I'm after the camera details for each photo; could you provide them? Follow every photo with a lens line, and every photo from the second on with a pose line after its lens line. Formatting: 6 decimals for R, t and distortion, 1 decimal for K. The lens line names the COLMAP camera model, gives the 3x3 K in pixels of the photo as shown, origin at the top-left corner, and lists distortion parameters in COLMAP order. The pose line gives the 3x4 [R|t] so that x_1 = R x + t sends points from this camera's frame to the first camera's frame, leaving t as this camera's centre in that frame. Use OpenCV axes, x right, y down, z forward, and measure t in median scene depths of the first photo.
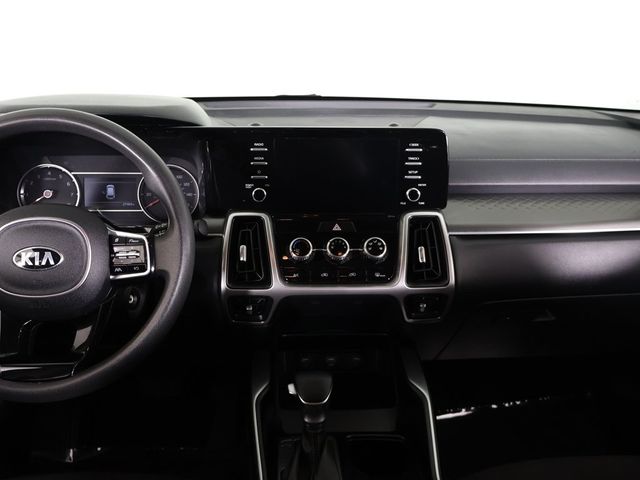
lens RADIAL K [[602.4, 0, 317.7], [0, 602.4, 237.9], [0, 0, 1]] dist [-0.021185, 0.000000]
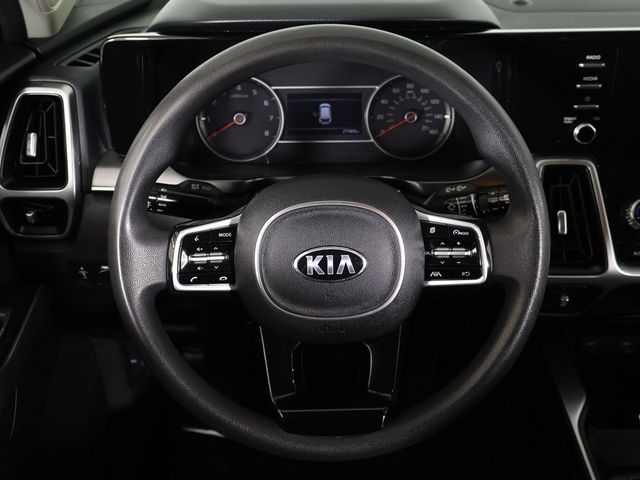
lens RADIAL K [[738.9, 0, 322.5], [0, 738.9, 242.4], [0, 0, 1]] dist [0.003367, 0.000000]
pose [[0.998042, 0.006318, -0.062232, -0.334862], [0.007656, 0.975068, 0.221773, -0.137538], [0.062081, -0.221815, 0.973110, 0.154193]]
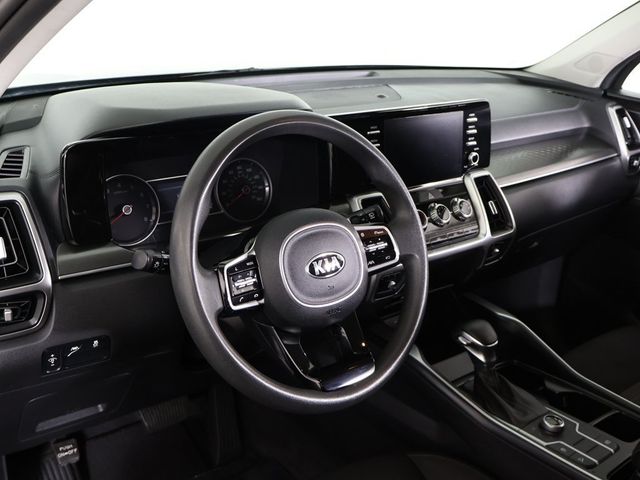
lens RADIAL K [[720.0, 0, 320.5], [0, 720.0, 242.3], [0, 0, 1]] dist [-0.011748, 0.000000]
pose [[0.814745, -0.183021, 0.550176, -0.882887], [0.155229, 0.983089, 0.097157, -0.094189], [-0.558654, 0.006245, 0.829378, 0.019524]]
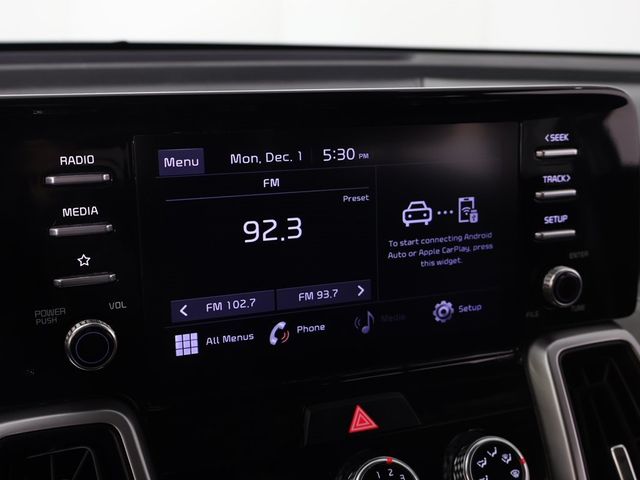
lens RADIAL K [[823.6, 0, 317.3], [0, 823.6, 242.6], [0, 0, 1]] dist [-0.046668, 0.000000]
pose [[0.948908, -0.080967, 0.304989, -0.108981], [0.094742, 0.995031, -0.030611, -0.095957], [-0.300995, 0.057943, 0.951864, 0.613651]]
